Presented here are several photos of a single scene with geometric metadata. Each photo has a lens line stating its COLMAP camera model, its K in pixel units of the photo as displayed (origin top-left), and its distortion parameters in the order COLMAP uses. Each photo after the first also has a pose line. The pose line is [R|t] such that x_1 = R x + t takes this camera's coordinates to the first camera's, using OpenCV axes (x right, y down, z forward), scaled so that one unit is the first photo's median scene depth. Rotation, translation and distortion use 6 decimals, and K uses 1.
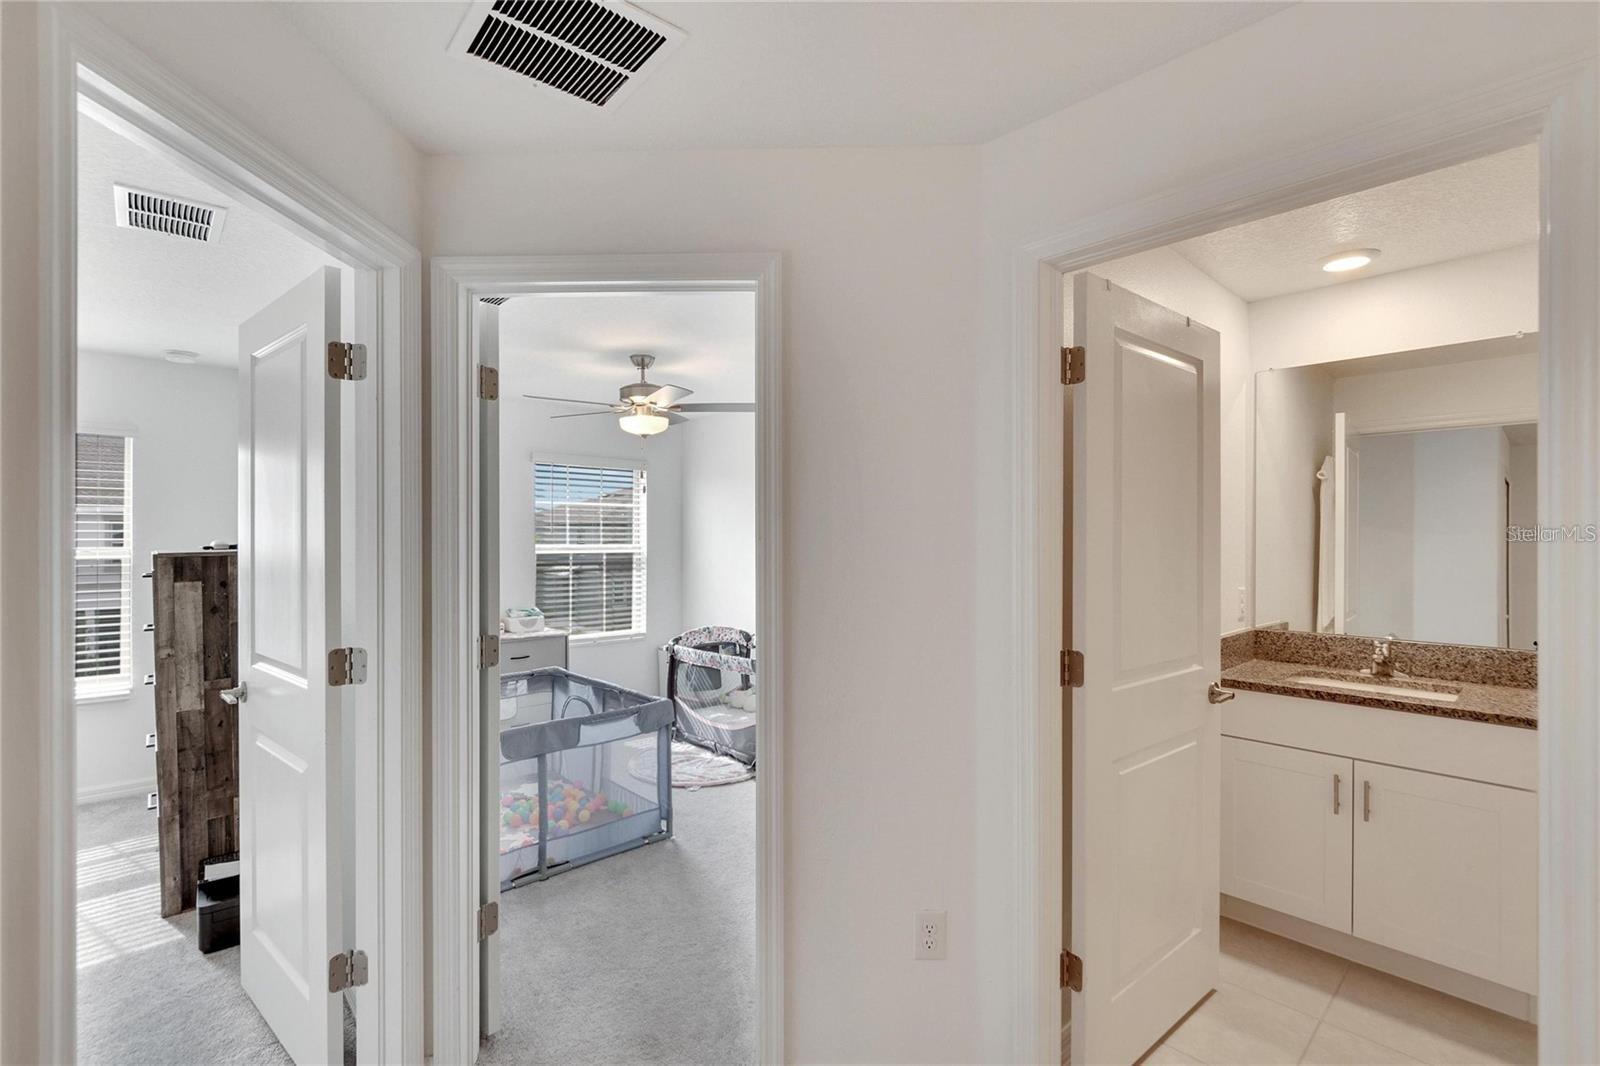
lens RADIAL K [[701.9, 0, 789.9], [0, 701.9, 538.6], [0, 0, 1]] dist [-0.000230, -0.000049]
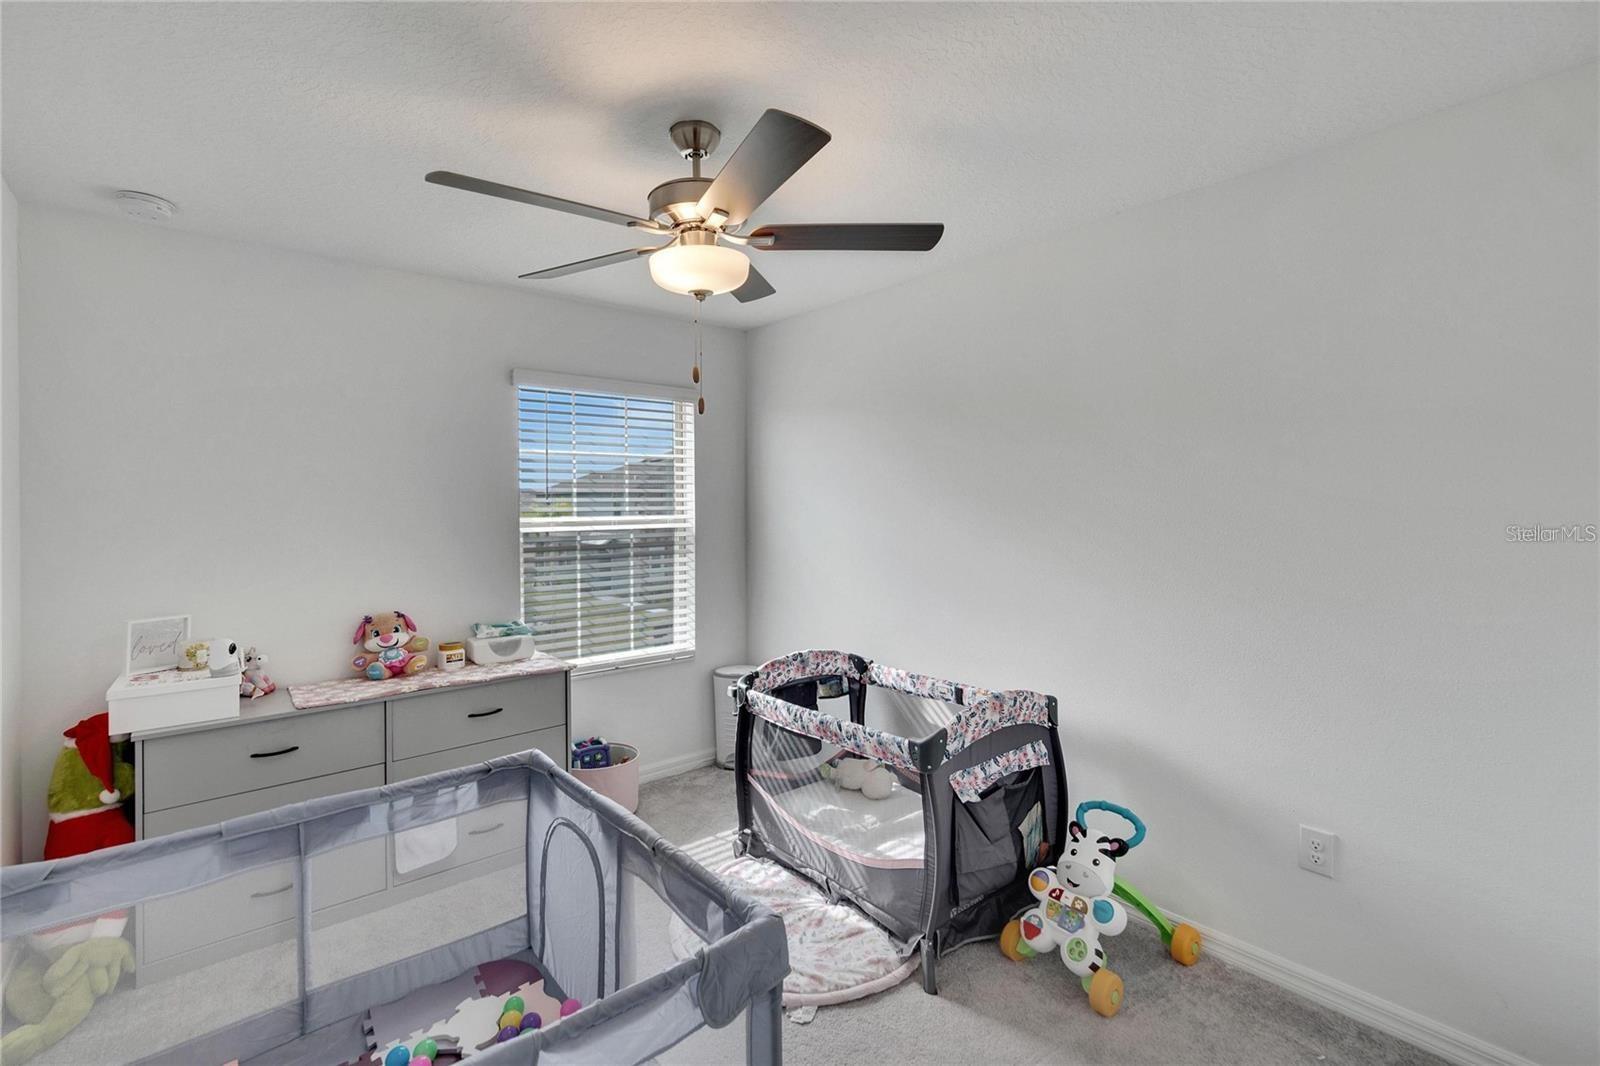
lens RADIAL K [[706.1, 0, 795.0], [0, 706.1, 496.0], [0, 0, 1]] dist [-0.000735, 0.000003]
pose [[0.998925, -0.010666, -0.045104, -0.095401], [0.010139, 0.999878, -0.011895, -0.000938], [0.045225, 0.011425, 0.998911, 0.407514]]
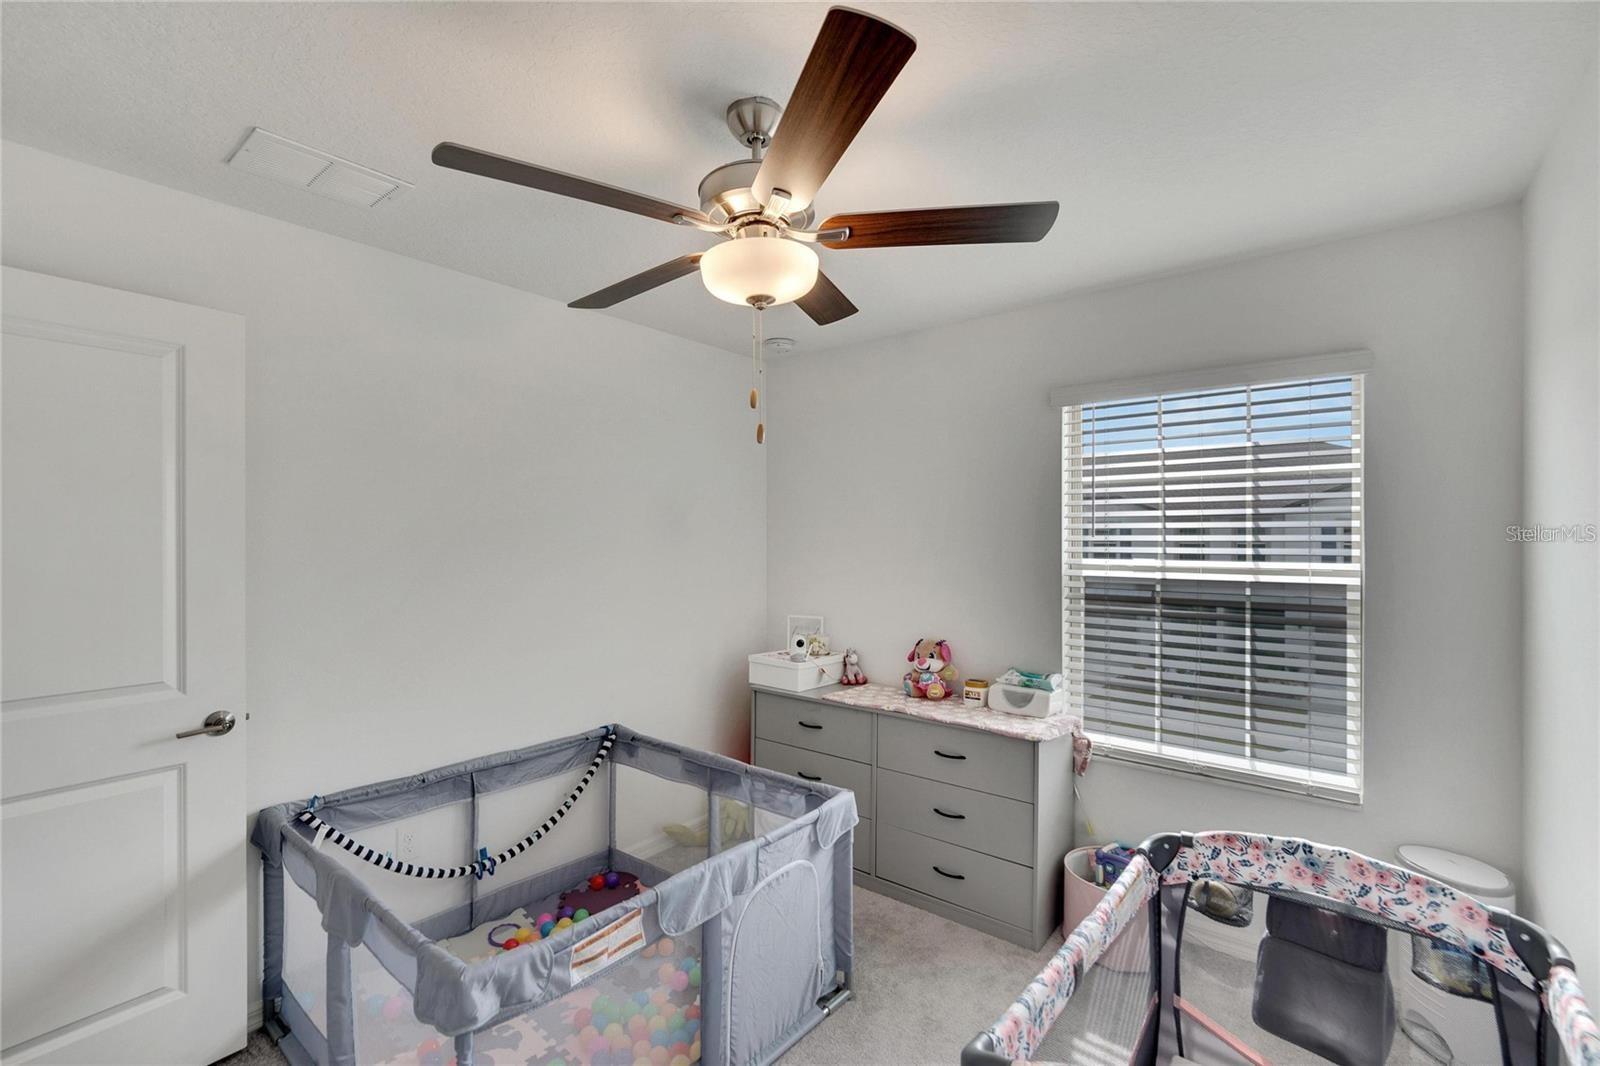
lens RADIAL K [[705.9, 0, 789.1], [0, 705.9, 533.5], [0, 0, 1]] dist [-0.000283, -0.000635]
pose [[0.154599, -0.003864, -0.987970, 0.157862], [-0.006363, 0.999968, -0.004906, -0.007212], [0.987957, 0.007045, 0.154570, 0.749857]]
